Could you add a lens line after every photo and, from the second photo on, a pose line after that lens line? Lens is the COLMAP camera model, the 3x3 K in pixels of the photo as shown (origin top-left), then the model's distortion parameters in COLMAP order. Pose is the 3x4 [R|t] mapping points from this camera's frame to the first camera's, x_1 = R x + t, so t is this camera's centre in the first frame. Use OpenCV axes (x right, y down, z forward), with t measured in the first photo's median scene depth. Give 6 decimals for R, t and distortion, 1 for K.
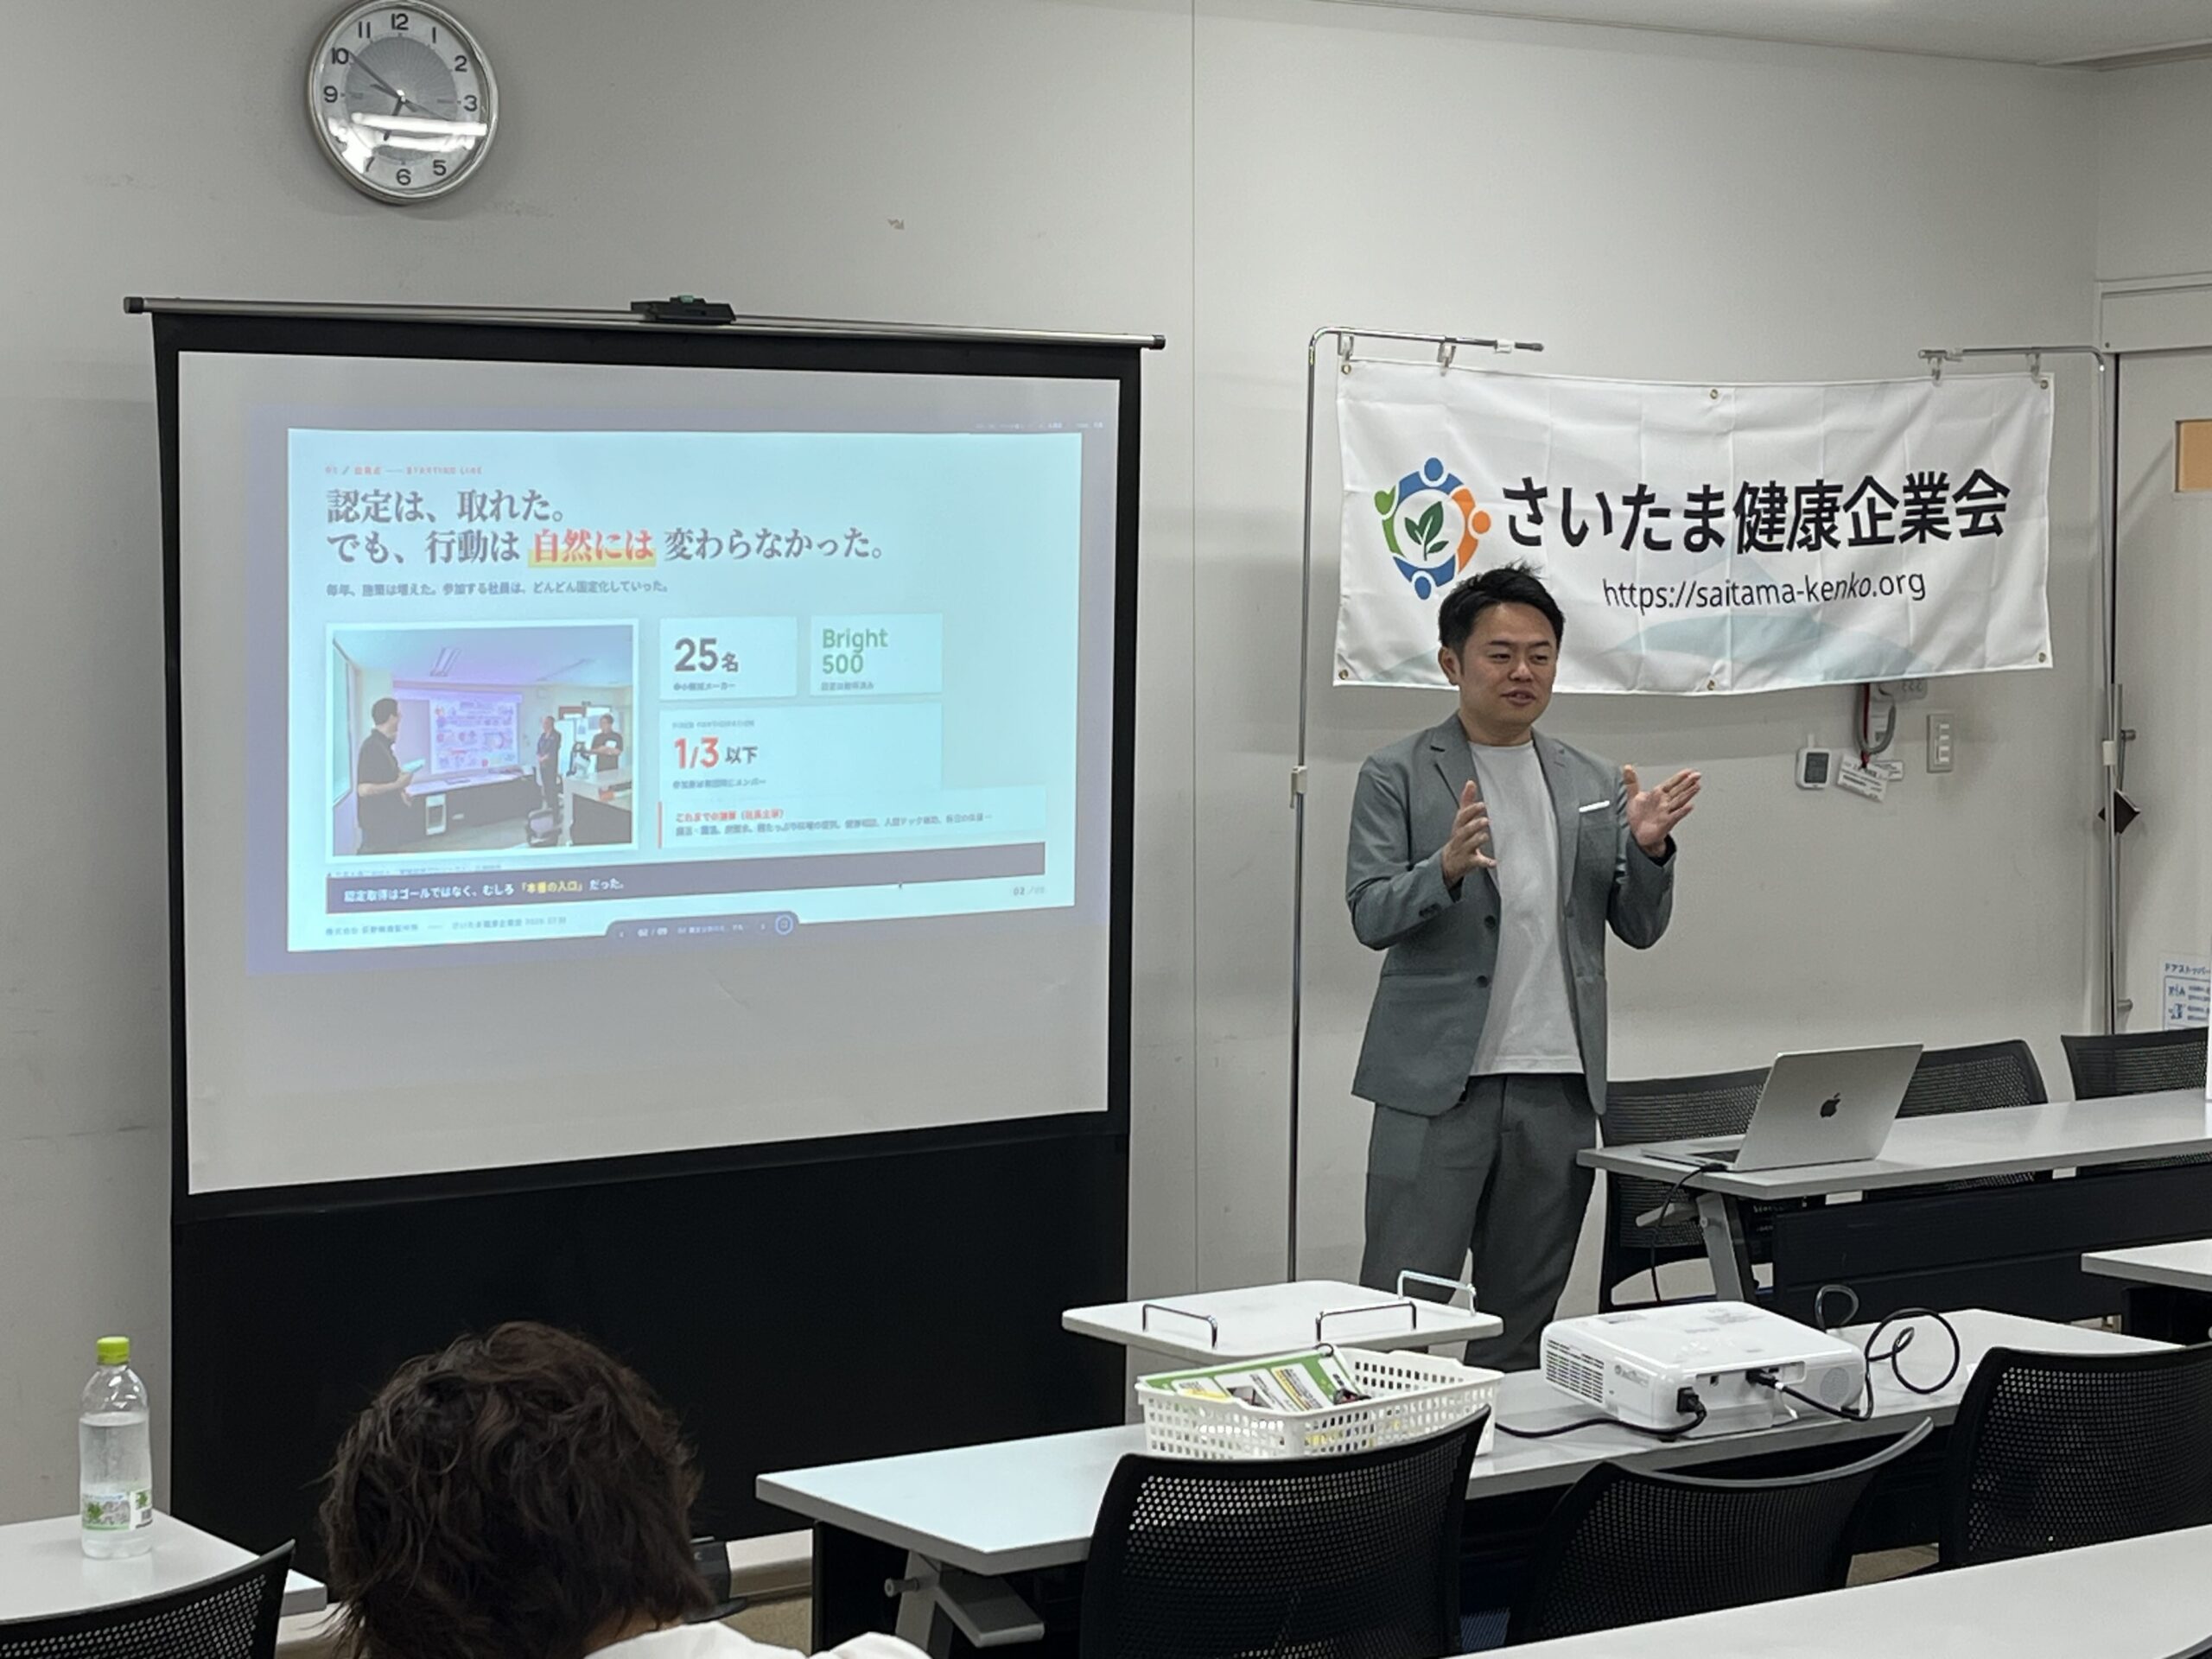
lens RADIAL K [[4125.7, 0, 1107.7], [0, 4125.7, 824.2], [0, 0, 1]] dist [0.139918, 0.000000]
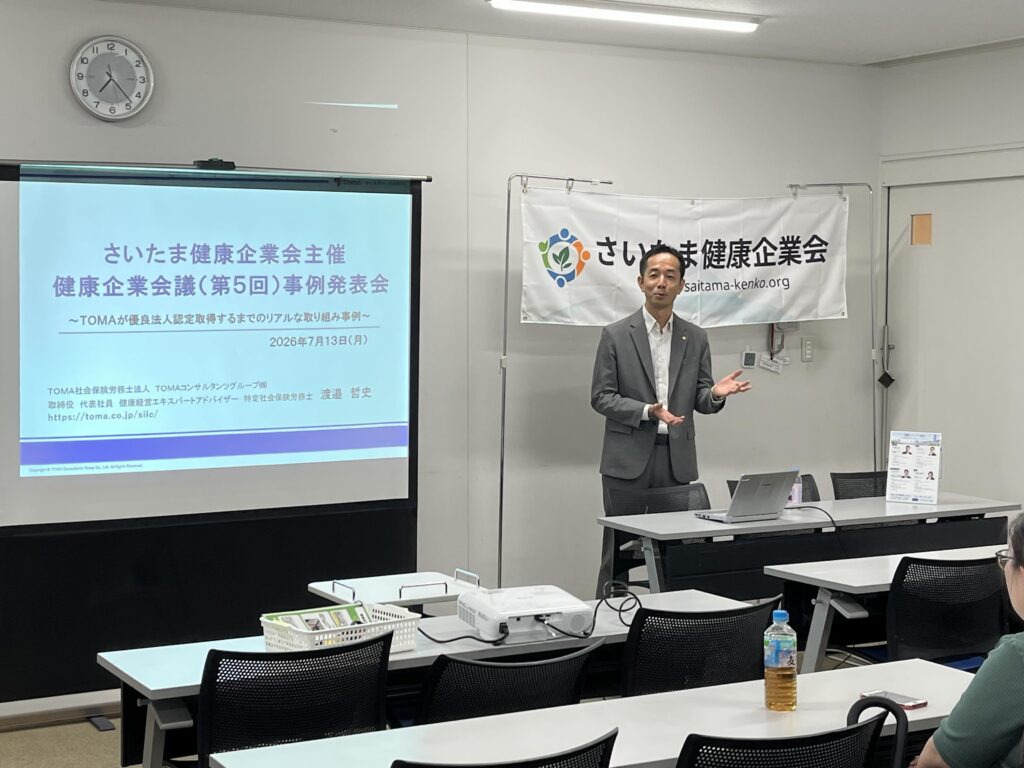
lens RADIAL K [[1625.9, 0, 511.1], [0, 1625.9, 386.3], [0, 0, 1]] dist [0.114240, 0.000000]
pose [[0.995988, 0.010019, -0.088921, 0.134498], [-0.009799, 0.999948, 0.002908, 0.000650], [0.088946, -0.002025, 0.996034, 0.056336]]
